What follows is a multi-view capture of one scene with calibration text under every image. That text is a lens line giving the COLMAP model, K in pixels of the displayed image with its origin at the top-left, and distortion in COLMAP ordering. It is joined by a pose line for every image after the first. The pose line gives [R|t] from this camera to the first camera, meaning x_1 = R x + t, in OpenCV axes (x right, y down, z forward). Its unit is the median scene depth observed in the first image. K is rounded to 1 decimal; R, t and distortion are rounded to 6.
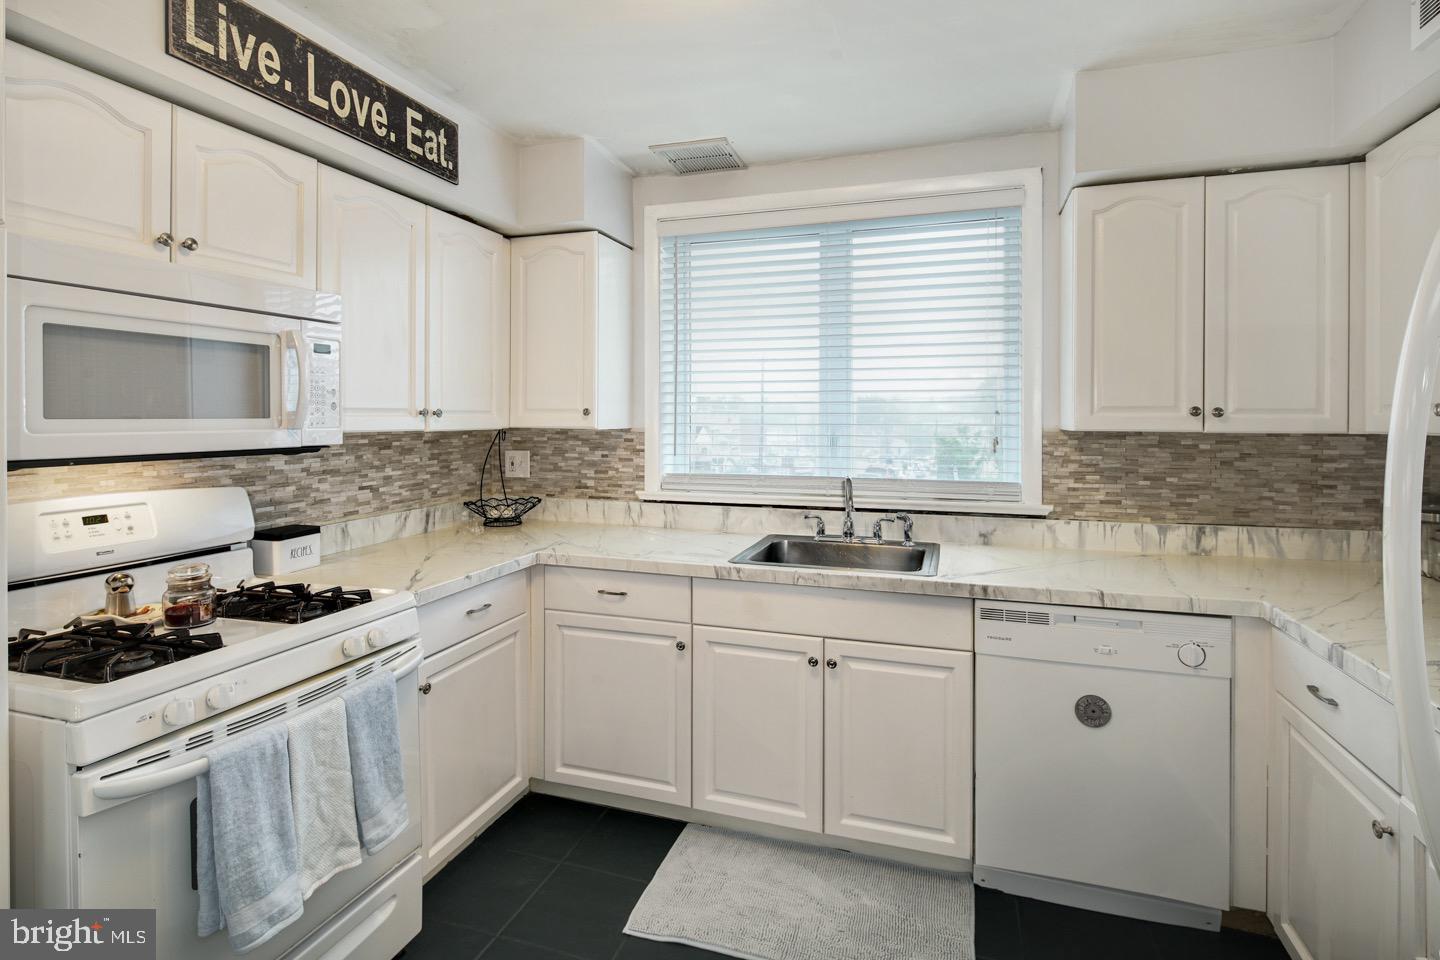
lens RADIAL K [[680.5, 0, 737.3], [0, 680.5, 419.5], [0, 0, 1]] dist [0.000144, -0.000937]
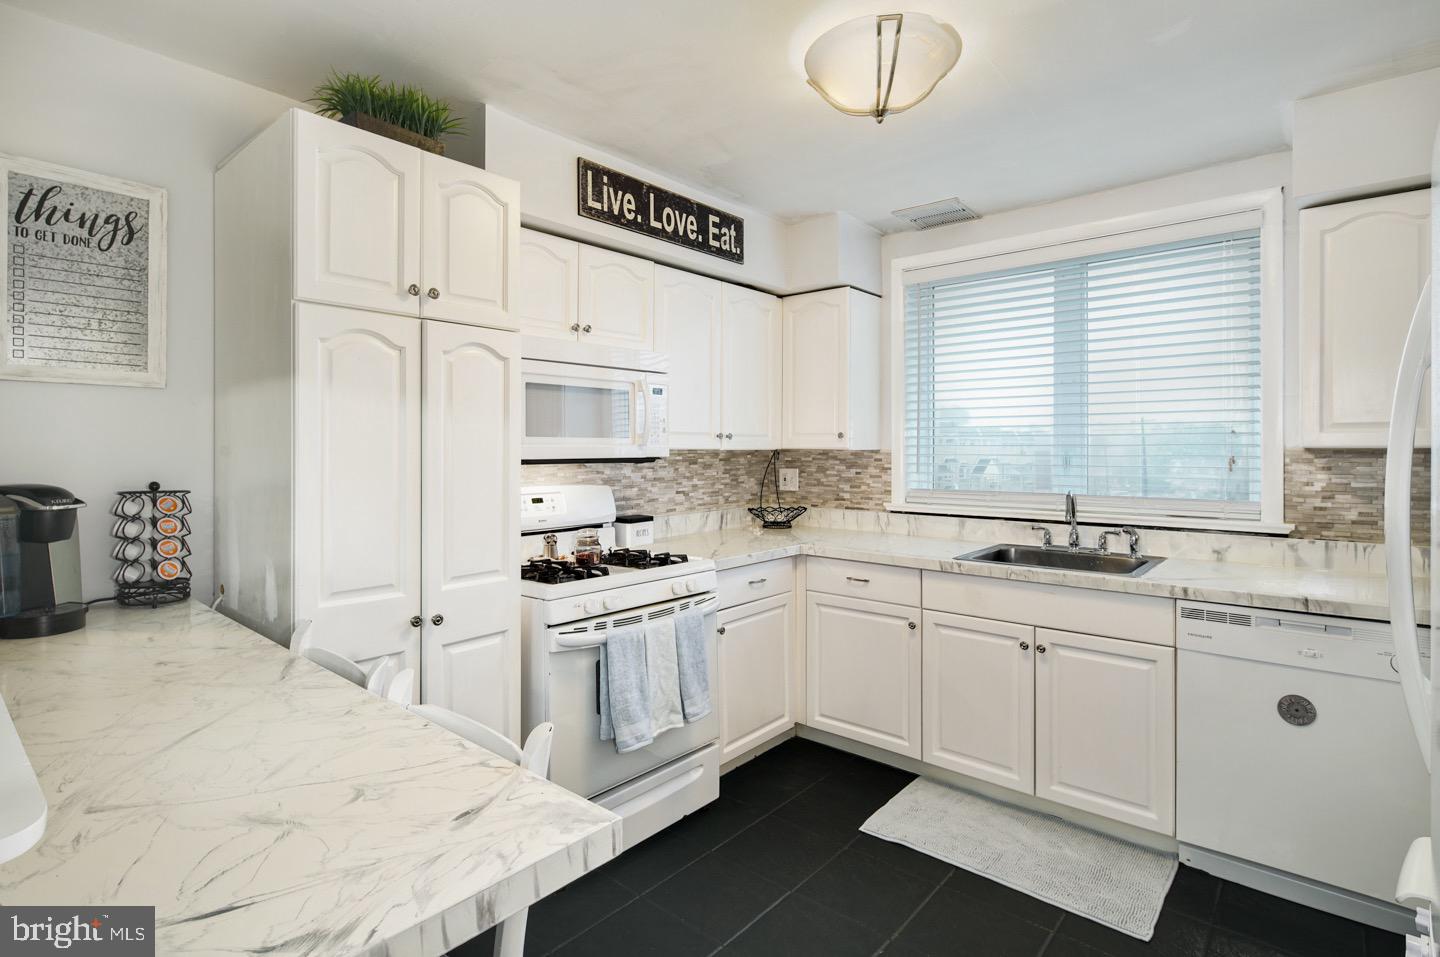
lens RADIAL K [[708.1, 0, 745.2], [0, 708.1, 448.7], [0, 0, 1]] dist [-0.002055, -0.000467]
pose [[0.924717, -0.001350, -0.380652, 0.120276], [-0.000808, 0.999984, -0.005510, 0.023312], [0.380654, 0.005403, 0.924702, -0.279721]]
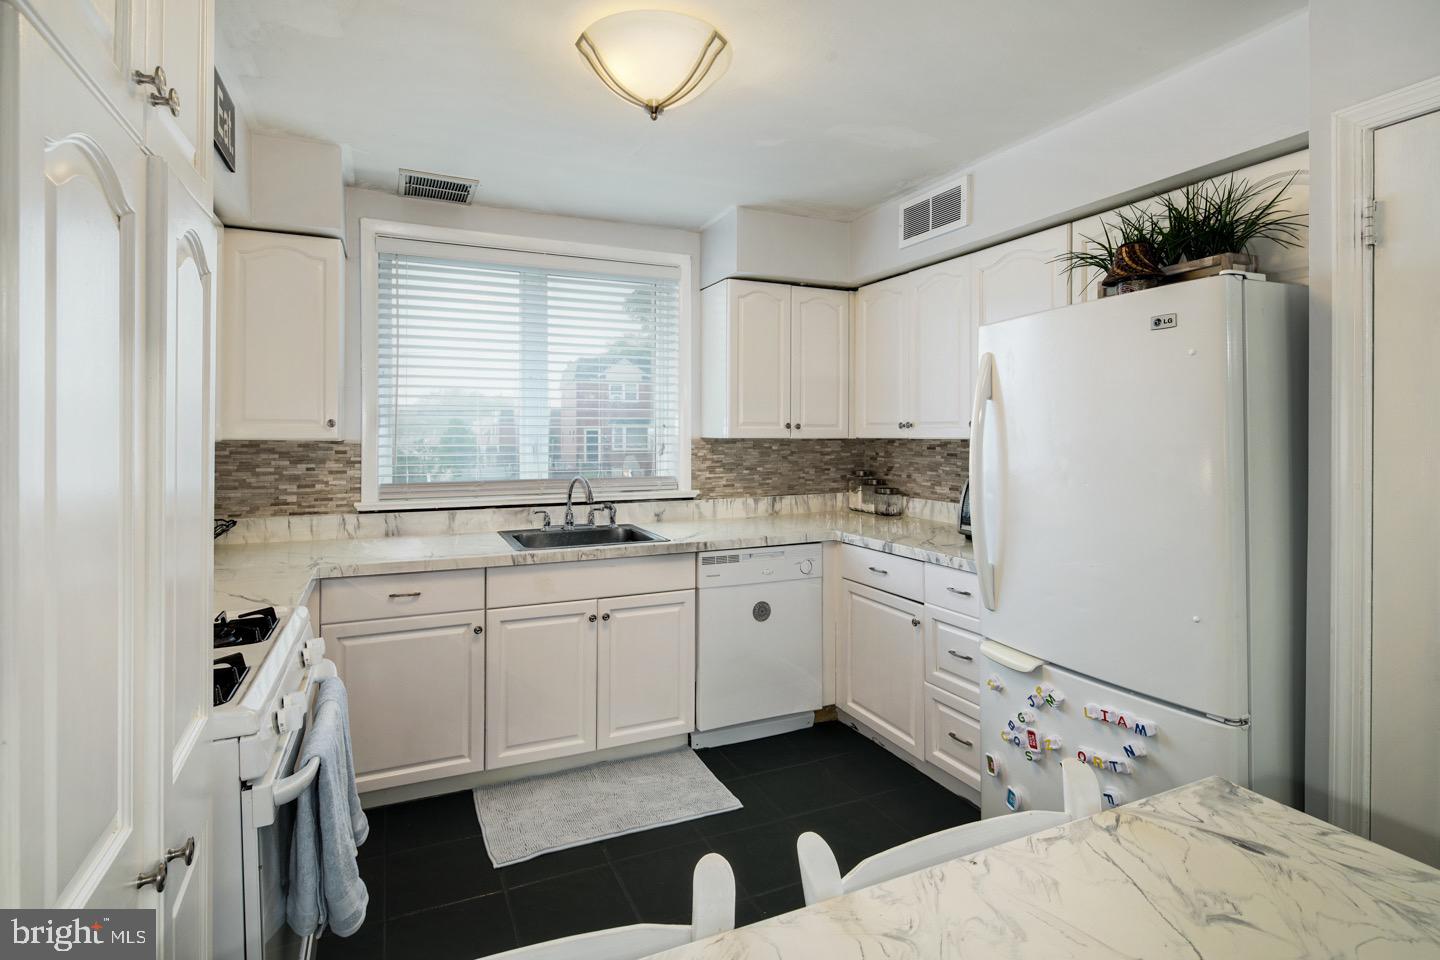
lens RADIAL K [[687.7, 0, 662.4], [0, 687.7, 432.6], [0, 0, 1]] dist [0.011964, -0.006005]
pose [[0.762379, -0.000953, 0.647130, -0.579363], [0.001737, 0.999998, -0.000574, 0.004595], [-0.647128, 0.001562, 0.762380, -0.075030]]
